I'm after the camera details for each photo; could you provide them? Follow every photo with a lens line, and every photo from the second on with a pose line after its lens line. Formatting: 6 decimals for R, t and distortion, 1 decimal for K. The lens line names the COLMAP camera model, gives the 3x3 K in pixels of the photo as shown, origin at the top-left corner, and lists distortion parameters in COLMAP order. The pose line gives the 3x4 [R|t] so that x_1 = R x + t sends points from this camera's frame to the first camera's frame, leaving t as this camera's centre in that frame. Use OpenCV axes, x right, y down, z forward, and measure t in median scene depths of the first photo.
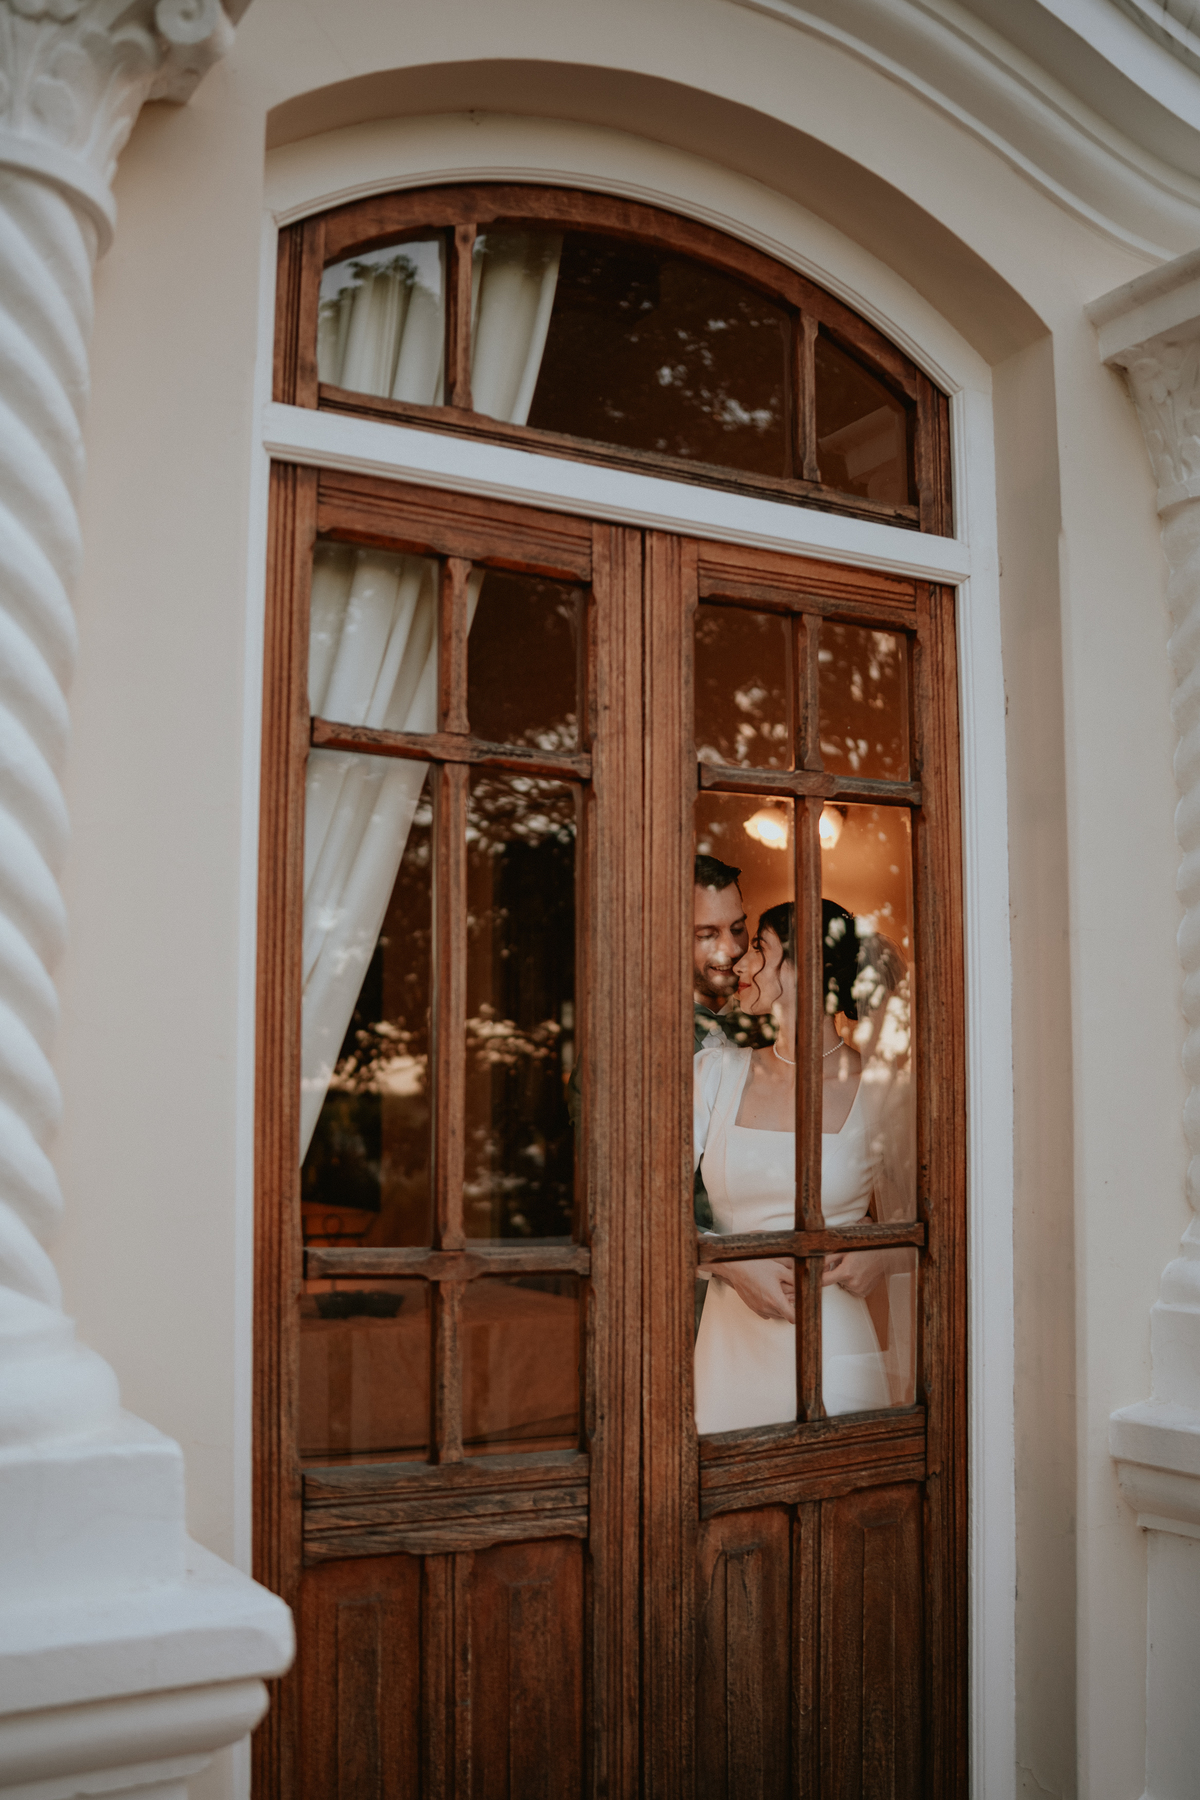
lens RADIAL K [[1745.3, 0, 600.0], [0, 1745.3, 900.0], [0, 0, 1]] dist [-0.147568, 0.036599]
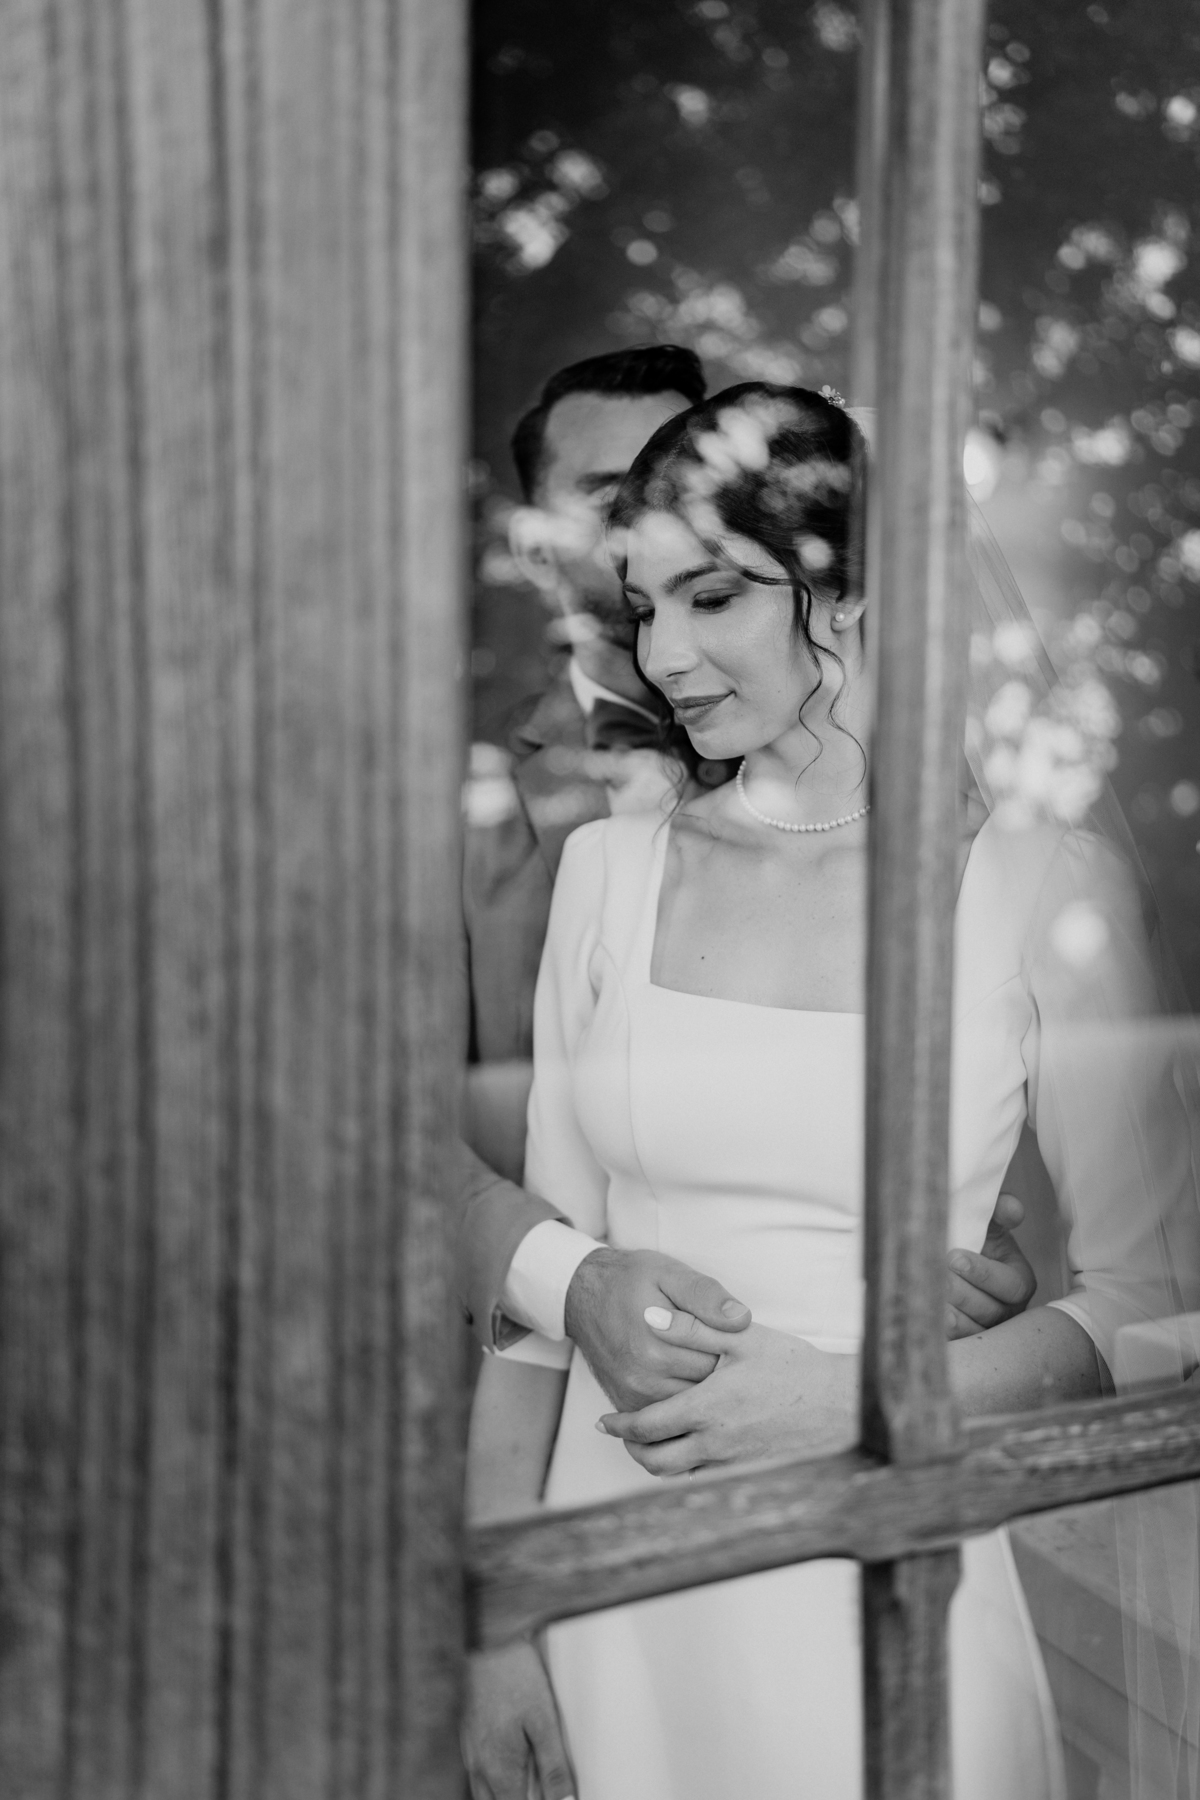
lens RADIAL K [[1722.8, 0, 600.0], [0, 1722.8, 900.0], [0, 0, 1]] dist [0.128226, 0.003535]
pose [[0.996996, 0.004128, -0.077340, 0.094239], [0.006742, 0.990162, 0.139764, 0.058761], [0.077156, -0.139866, 0.987160, 0.739845]]
